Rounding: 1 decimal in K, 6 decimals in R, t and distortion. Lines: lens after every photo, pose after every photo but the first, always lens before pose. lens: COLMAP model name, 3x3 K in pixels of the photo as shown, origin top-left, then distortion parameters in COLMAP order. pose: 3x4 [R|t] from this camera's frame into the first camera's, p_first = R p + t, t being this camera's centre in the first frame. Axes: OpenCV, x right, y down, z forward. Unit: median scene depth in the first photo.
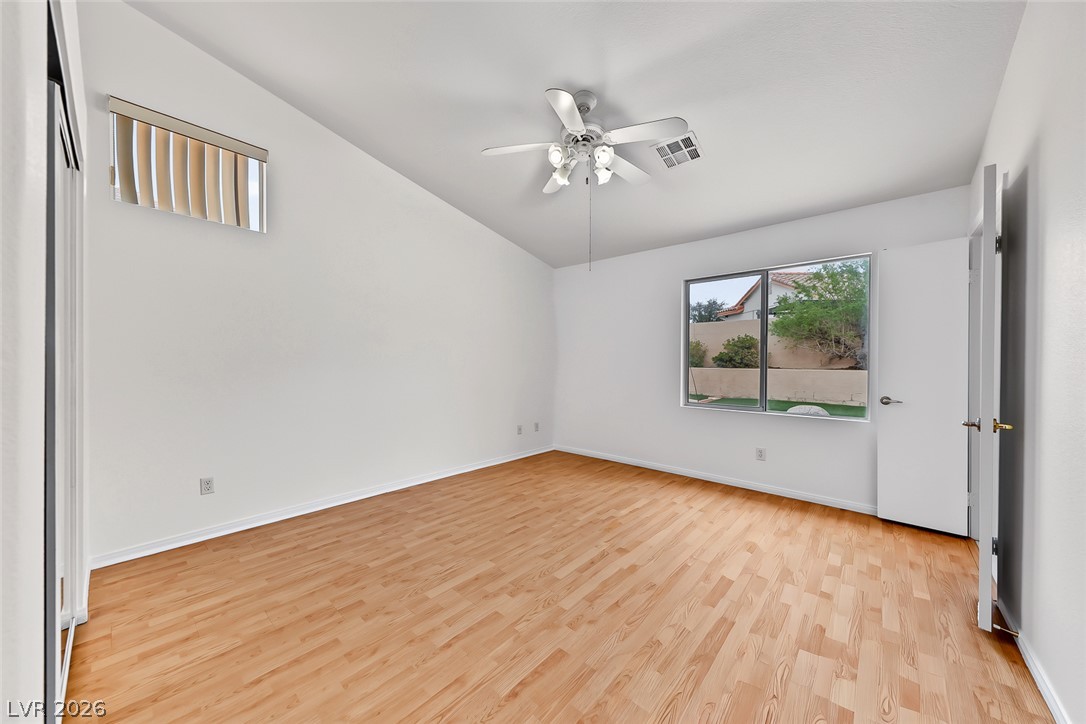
lens RADIAL K [[379.2, 0, 545.6], [0, 379.2, 360.2], [0, 0, 1]] dist [0.005699, -0.001562]
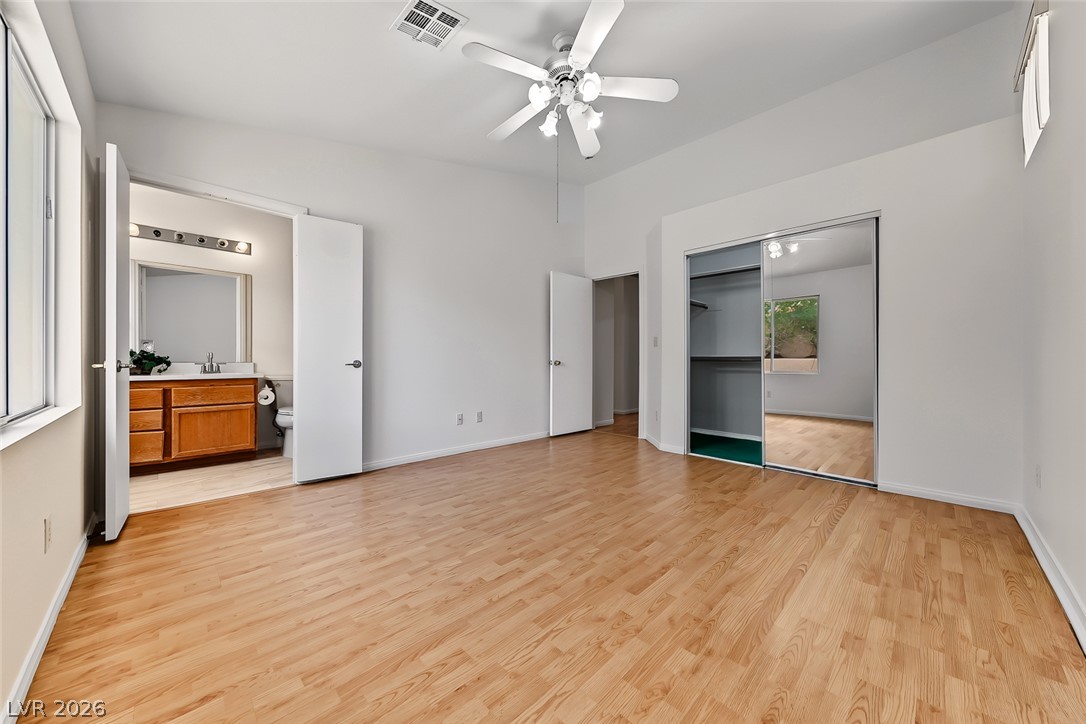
lens RADIAL K [[379.2, 0, 540.4], [0, 379.2, 364.9], [0, 0, 1]] dist [0.005699, -0.001562]
pose [[-0.996476, -0.012415, 0.082950, 0.065240], [-0.012721, 0.999914, -0.003160, 0.092859], [-0.082904, -0.004204, -0.996549, 1.577923]]
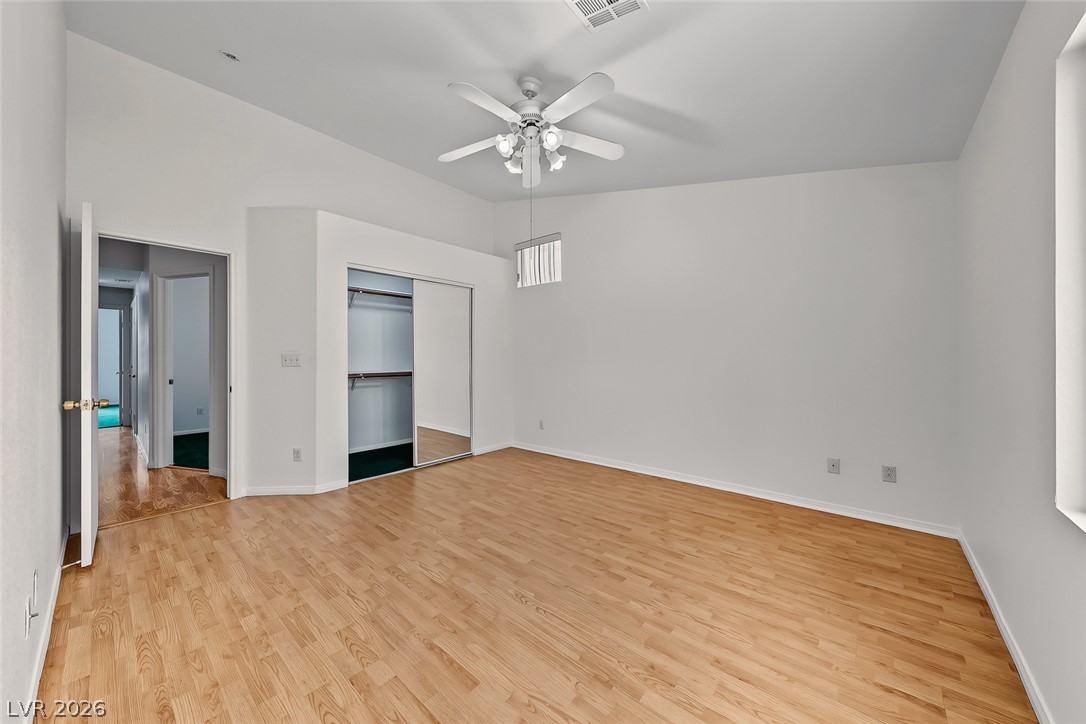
lens RADIAL K [[379.2, 0, 539.2], [0, 379.2, 362.7], [0, 0, 1]] dist [0.005699, -0.001562]
pose [[-0.007309, -0.003661, -0.999967, 0.855223], [0.016748, 0.999853, -0.003783, 0.019695], [0.999833, -0.016775, -0.007247, 0.846301]]
